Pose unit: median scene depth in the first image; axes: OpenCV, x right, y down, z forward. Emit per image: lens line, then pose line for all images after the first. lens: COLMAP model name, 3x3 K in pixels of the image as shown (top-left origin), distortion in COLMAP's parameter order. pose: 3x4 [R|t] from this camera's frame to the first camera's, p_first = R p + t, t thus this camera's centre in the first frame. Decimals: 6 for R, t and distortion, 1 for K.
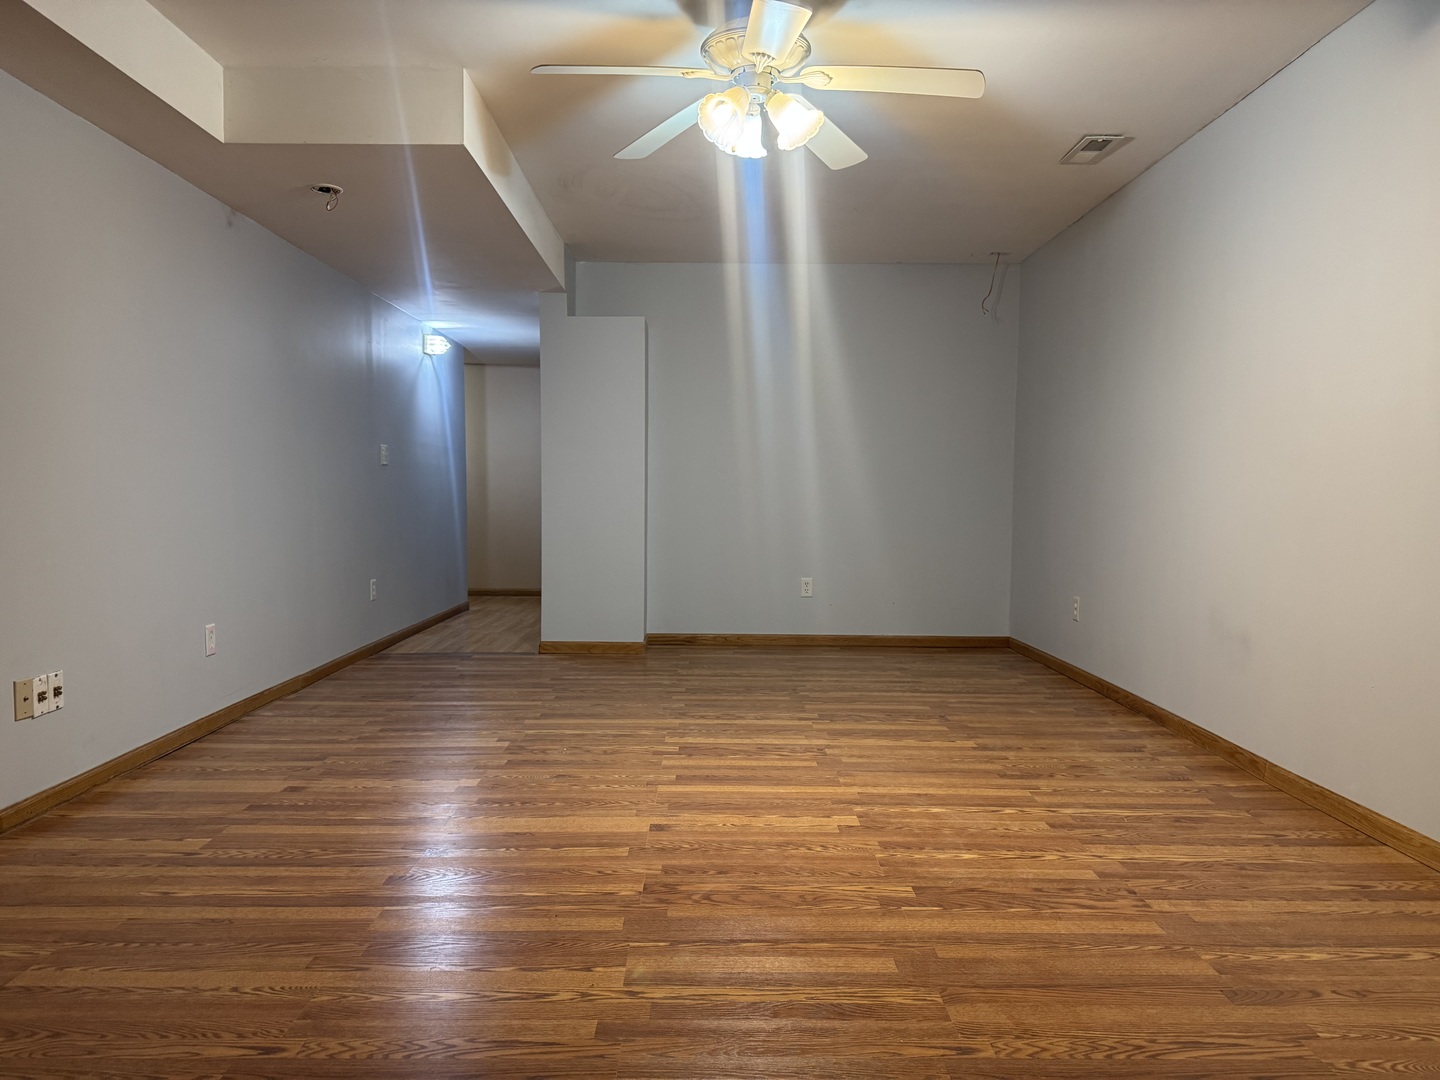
lens RADIAL K [[1006.9, 0, 720.0], [0, 1006.9, 540.0], [0, 0, 1]] dist [0.073767, -0.099486]
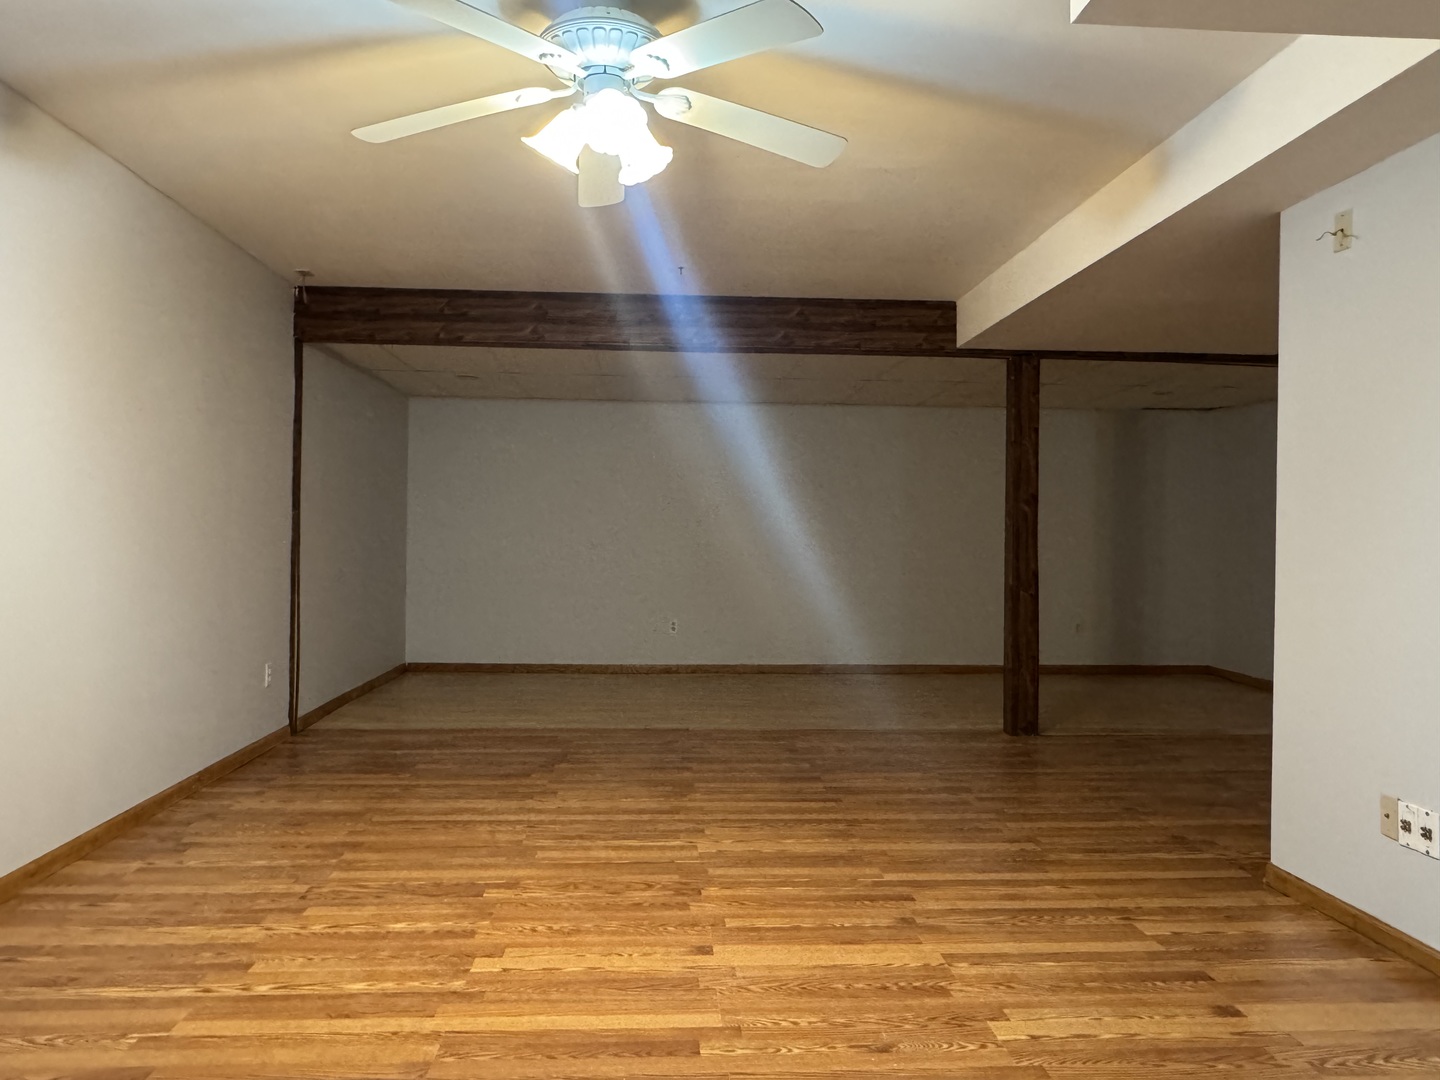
lens RADIAL K [[1009.8, 0, 720.0], [0, 1009.8, 540.0], [0, 0, 1]] dist [0.000198, -0.000127]
pose [[-0.998320, -0.014374, -0.056130, -0.022726], [-0.017424, 0.998377, 0.054224, -0.159654], [0.055259, 0.055111, -0.996950, 2.229235]]
